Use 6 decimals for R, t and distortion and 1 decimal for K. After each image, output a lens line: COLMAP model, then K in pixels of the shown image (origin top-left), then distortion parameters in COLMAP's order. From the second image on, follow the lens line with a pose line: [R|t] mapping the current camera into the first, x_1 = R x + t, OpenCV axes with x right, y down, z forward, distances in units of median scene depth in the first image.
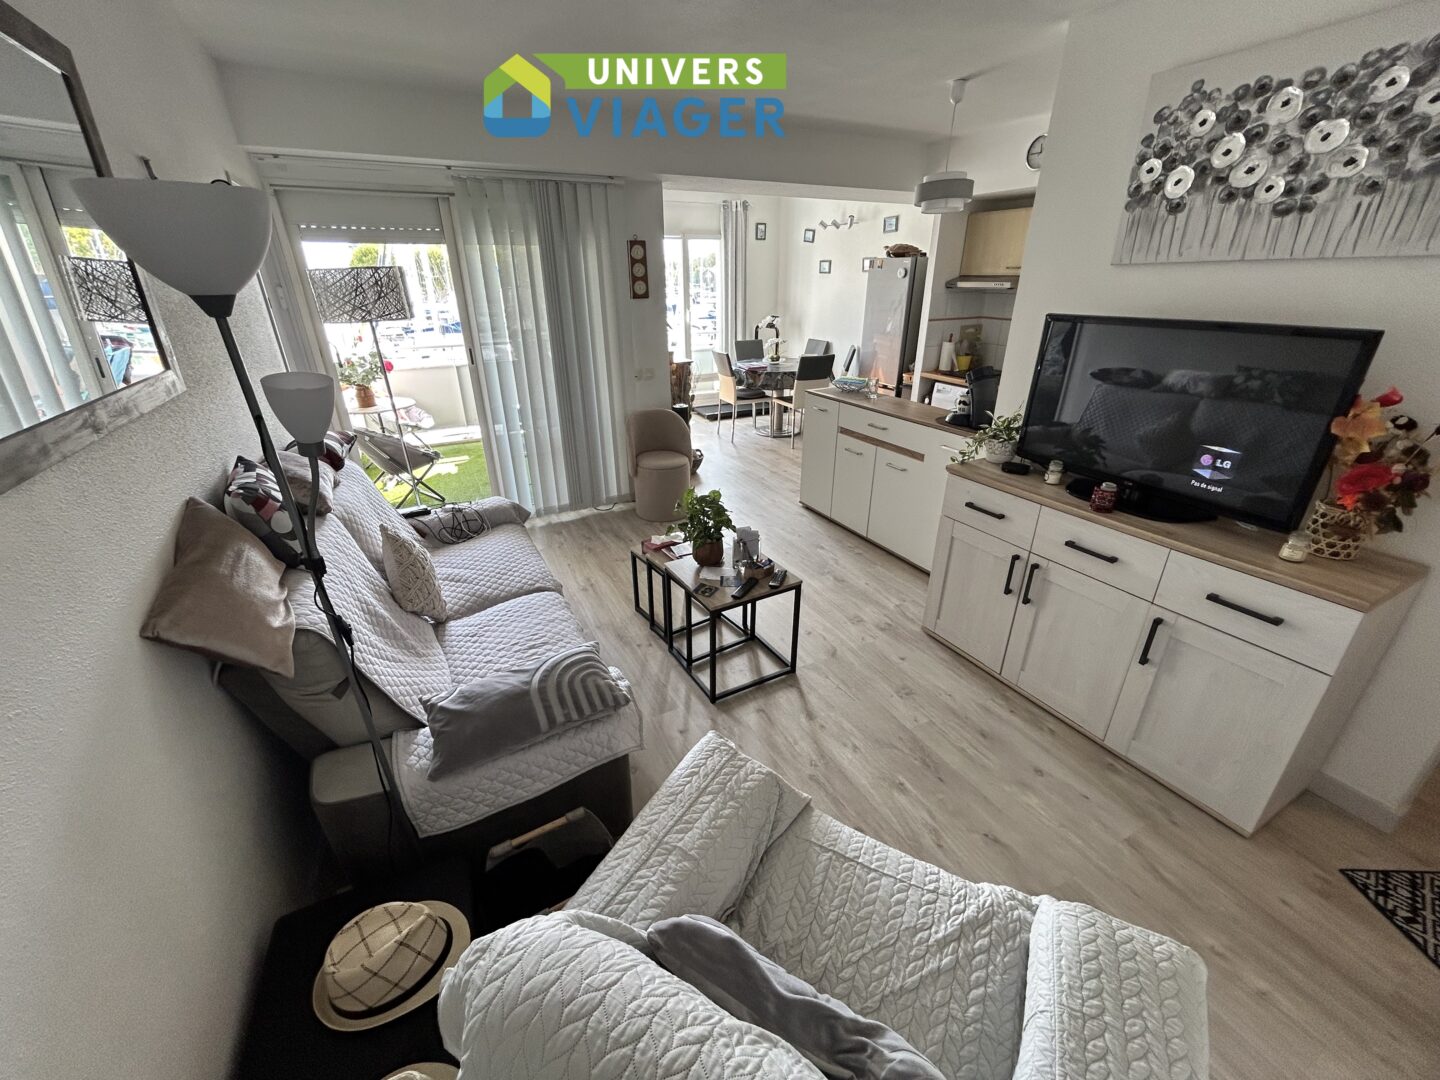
lens RADIAL K [[583.4, 0, 720.0], [0, 583.4, 540.0], [0, 0, 1]] dist [0.000275, -0.000056]
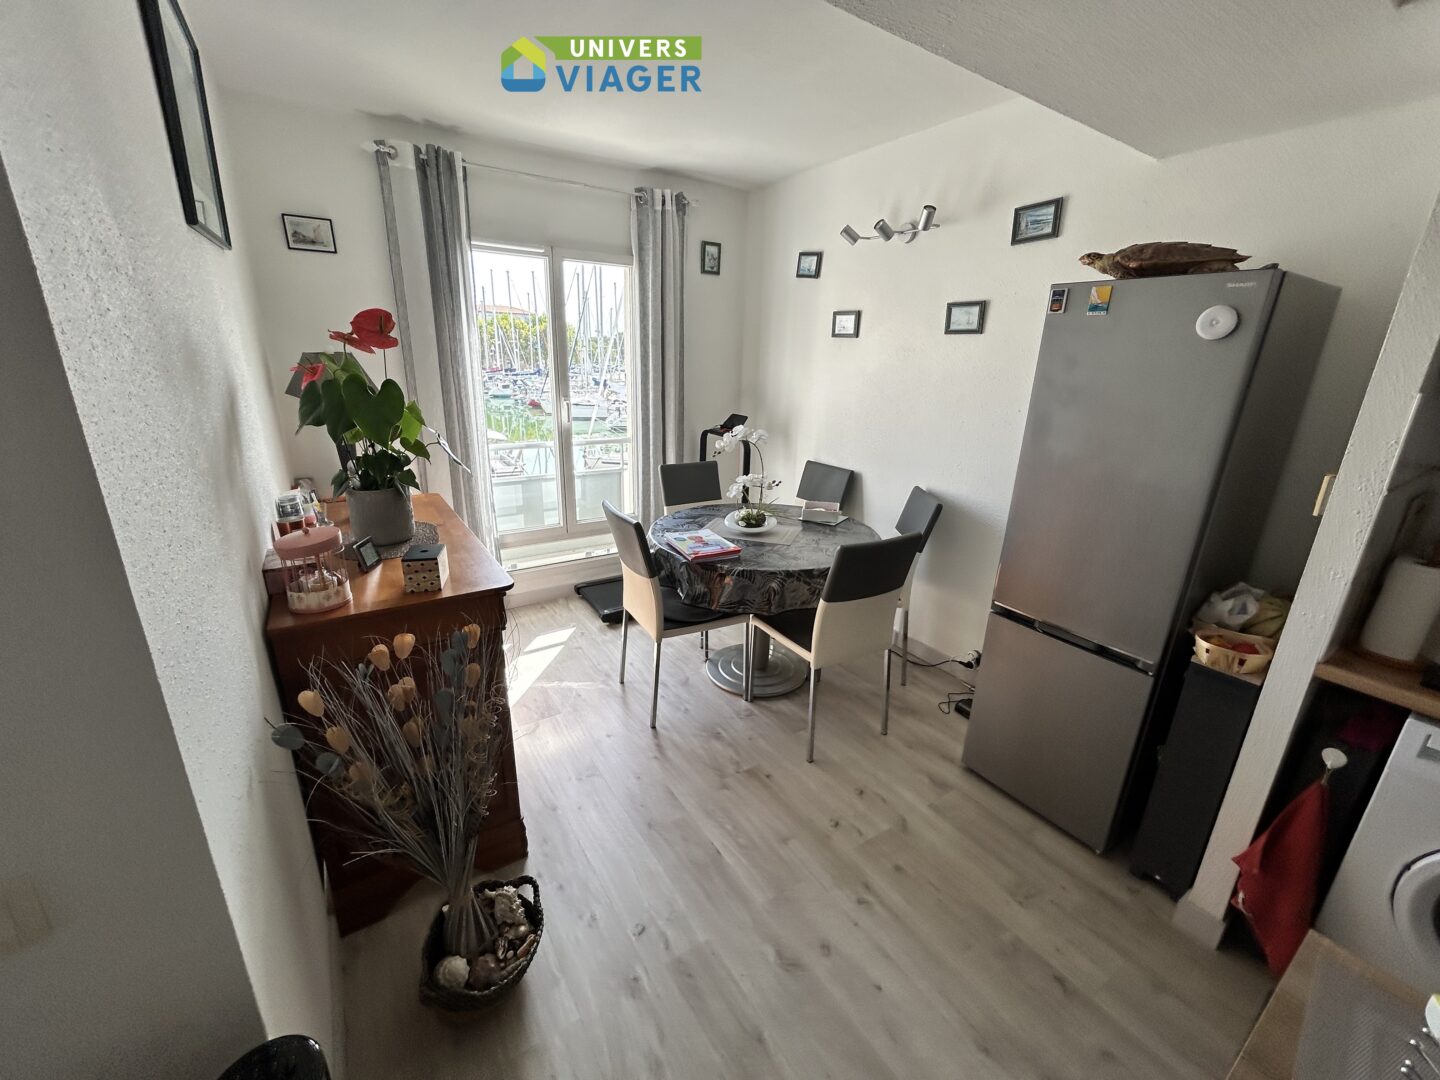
lens RADIAL K [[583.4, 0, 720.0], [0, 583.4, 540.0], [0, 0, 1]] dist [0.000275, -0.000056]
pose [[0.993358, 0.000221, 0.115067, 0.063020], [0.013394, 0.992978, -0.117538, -0.748250], [-0.114285, 0.118298, 0.986380, 1.772786]]
